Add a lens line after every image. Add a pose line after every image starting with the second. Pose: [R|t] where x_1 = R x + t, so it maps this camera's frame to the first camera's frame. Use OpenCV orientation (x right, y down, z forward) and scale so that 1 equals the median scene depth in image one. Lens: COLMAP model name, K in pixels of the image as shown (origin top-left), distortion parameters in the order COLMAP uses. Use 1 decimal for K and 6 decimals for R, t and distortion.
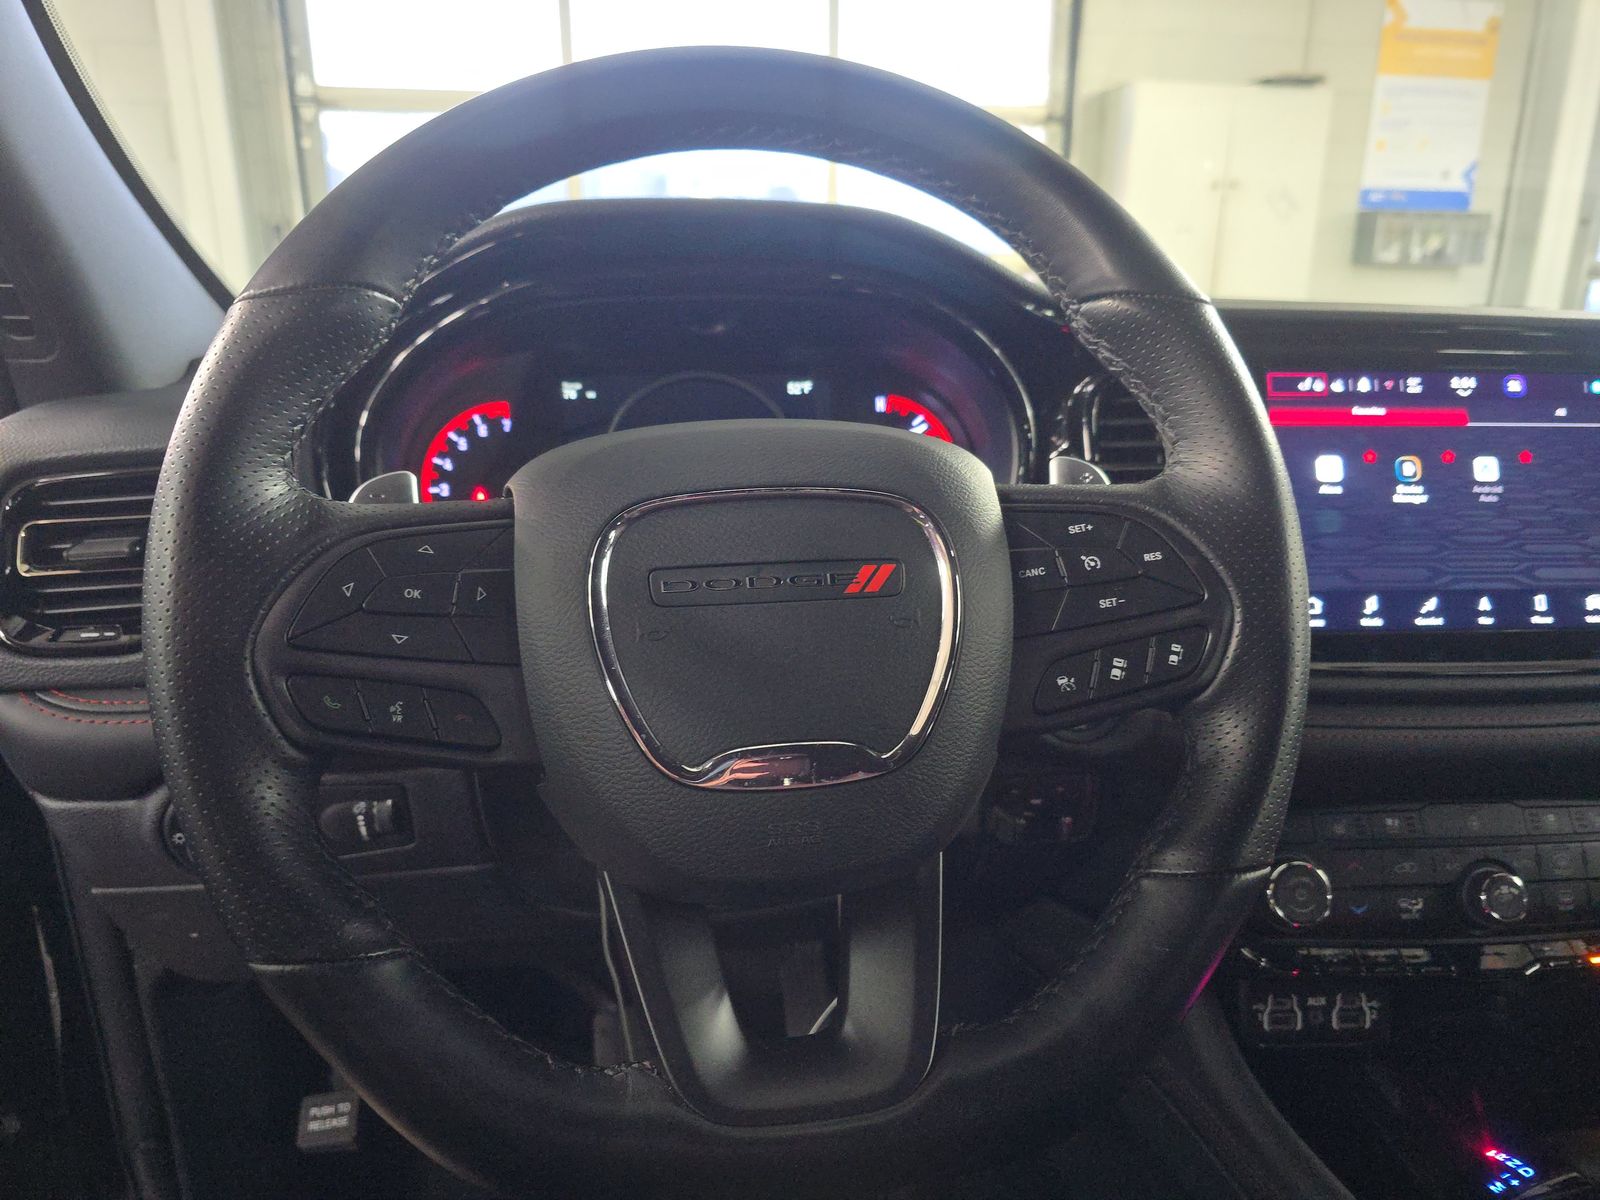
lens RADIAL K [[1056.7, 0, 800.0], [0, 1056.7, 600.0], [0, 0, 1]] dist [-0.002314, -0.003790]
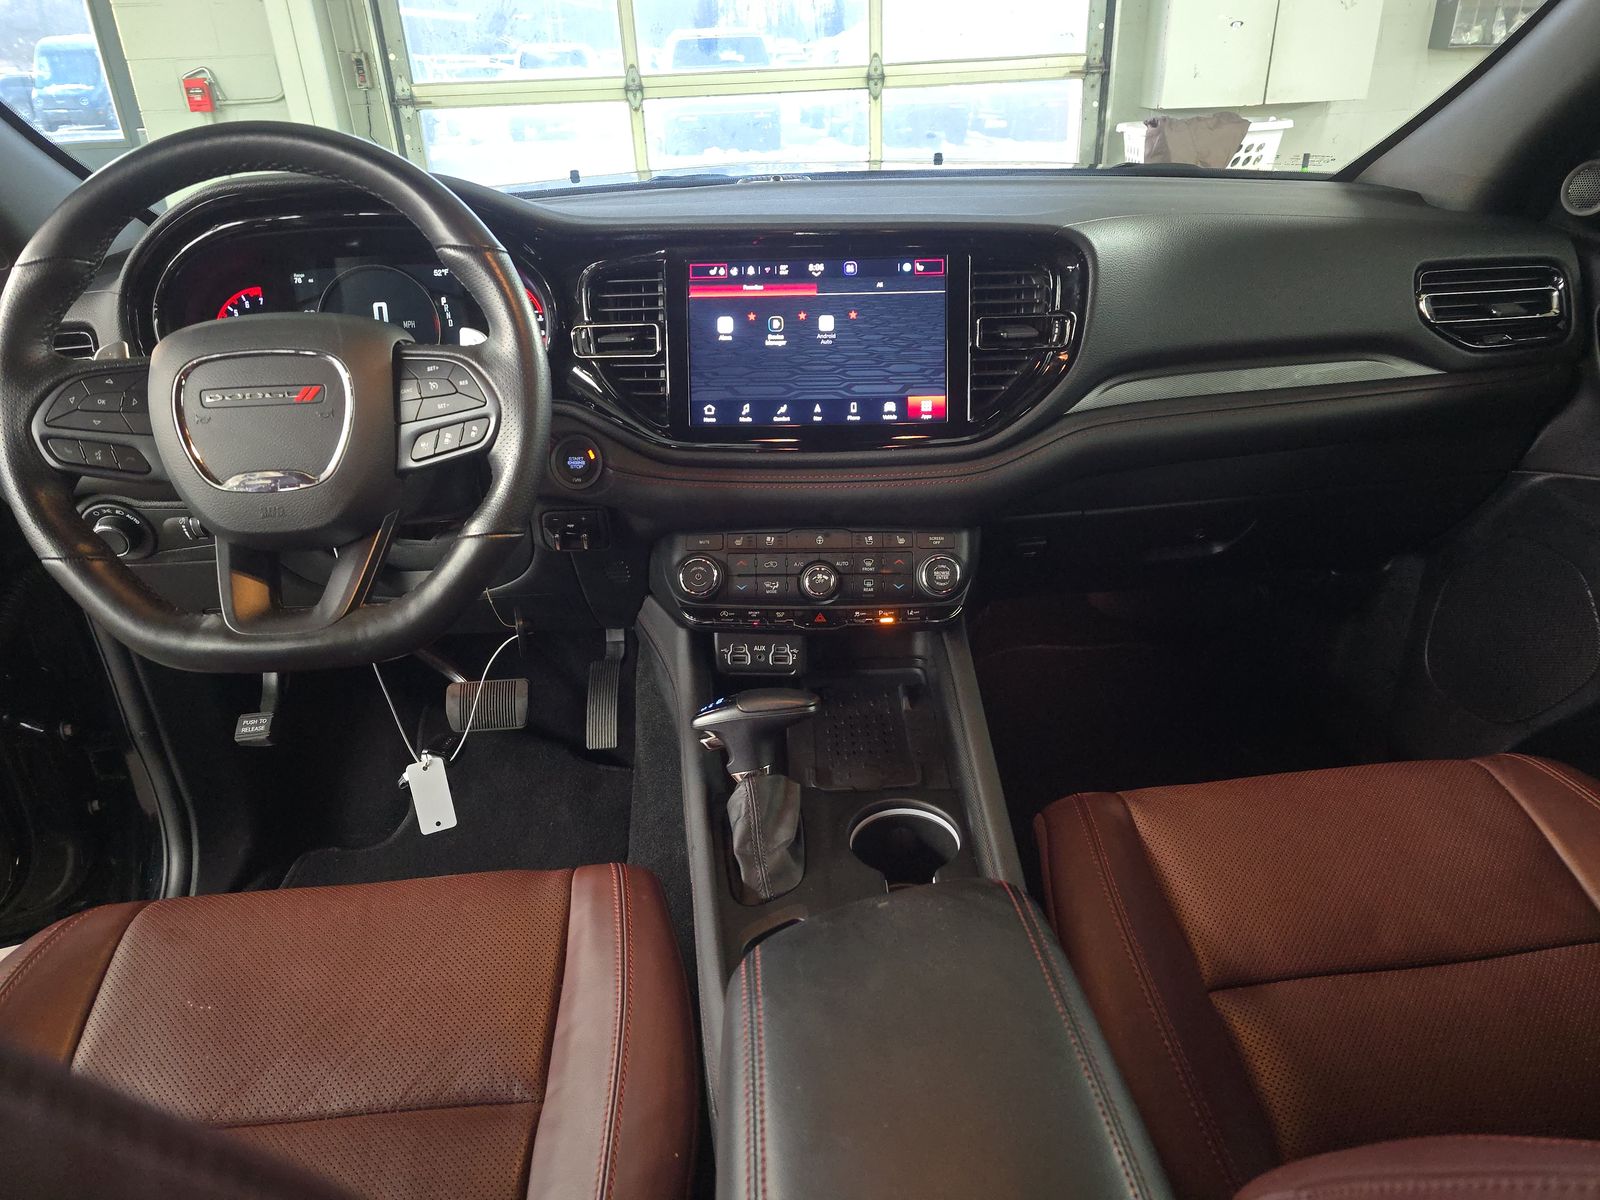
lens RADIAL K [[1083.4, 0, 800.0], [0, 1083.4, 600.0], [0, 0, 1]] dist [0.023897, -0.026541]
pose [[0.993724, 0.015546, -0.110779, 0.804543], [0.006170, 0.981172, 0.193039, -0.029255], [0.111694, -0.192511, 0.974918, -0.712318]]
